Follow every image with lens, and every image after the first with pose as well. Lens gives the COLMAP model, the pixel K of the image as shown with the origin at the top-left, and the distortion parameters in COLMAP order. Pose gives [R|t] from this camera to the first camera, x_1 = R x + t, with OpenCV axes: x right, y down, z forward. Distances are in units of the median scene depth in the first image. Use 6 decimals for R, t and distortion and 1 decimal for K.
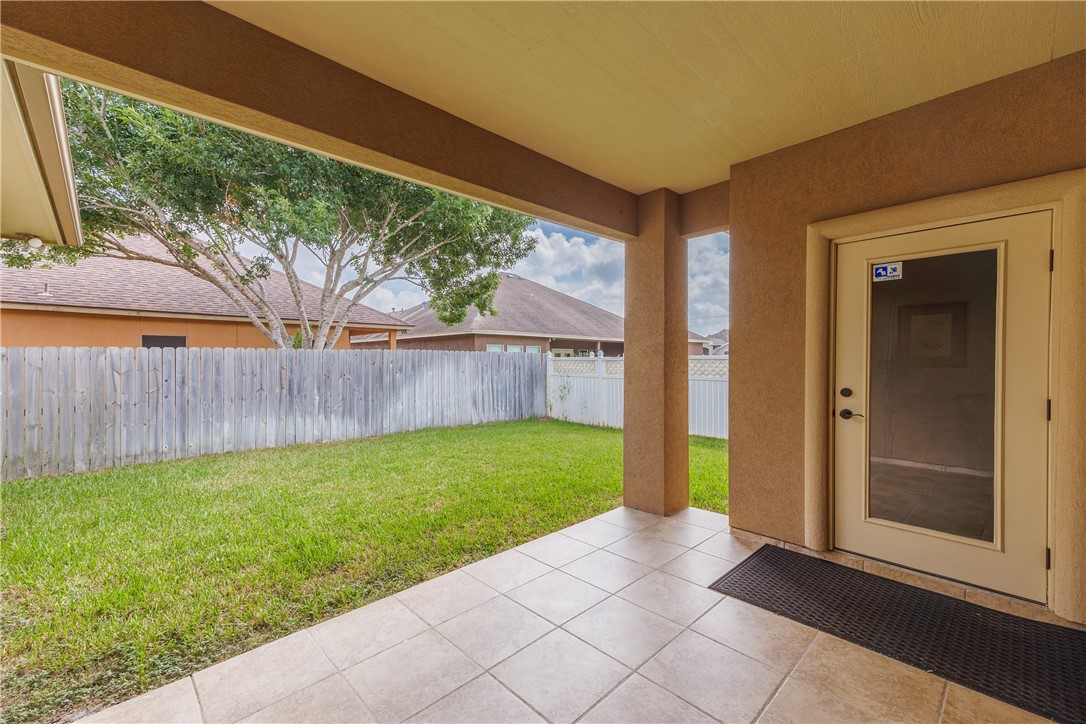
lens RADIAL K [[430.6, 0, 521.8], [0, 430.6, 362.4], [0, 0, 1]] dist [0.025484, 0.000980]
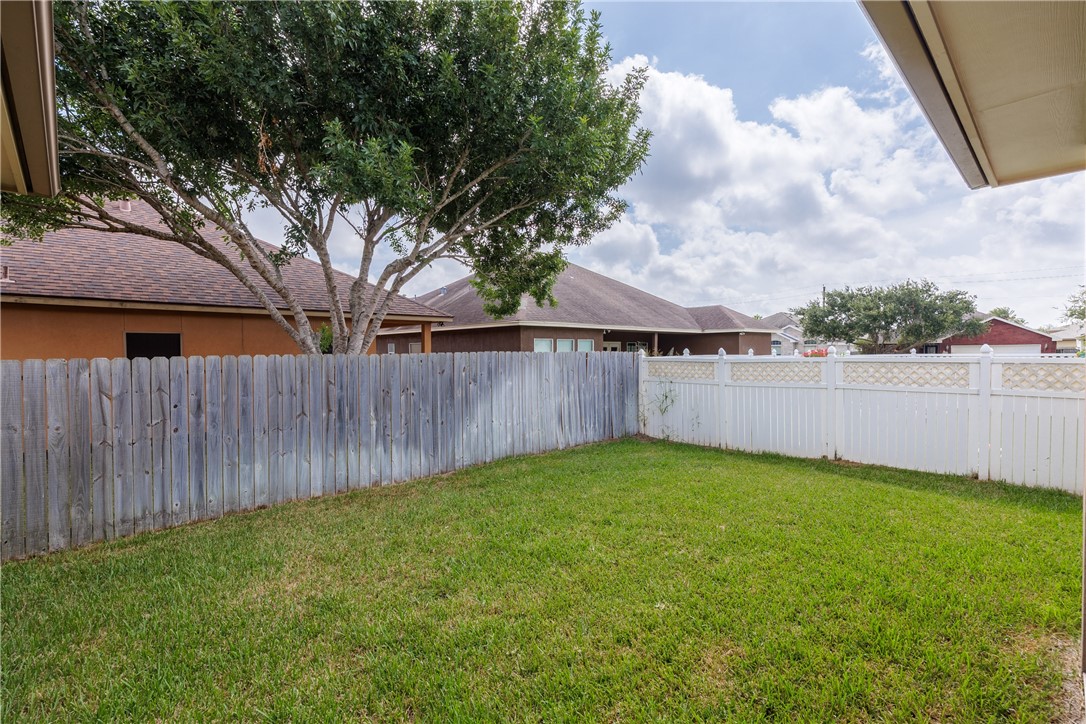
lens RADIAL K [[485.7, 0, 534.0], [0, 485.7, 361.4], [0, 0, 1]] dist [0.006579, -0.000952]
pose [[0.999991, -0.004190, -0.000385, -0.191279], [0.004195, 0.999895, 0.013835, -0.026195], [0.000327, -0.013837, 0.999904, 0.184943]]
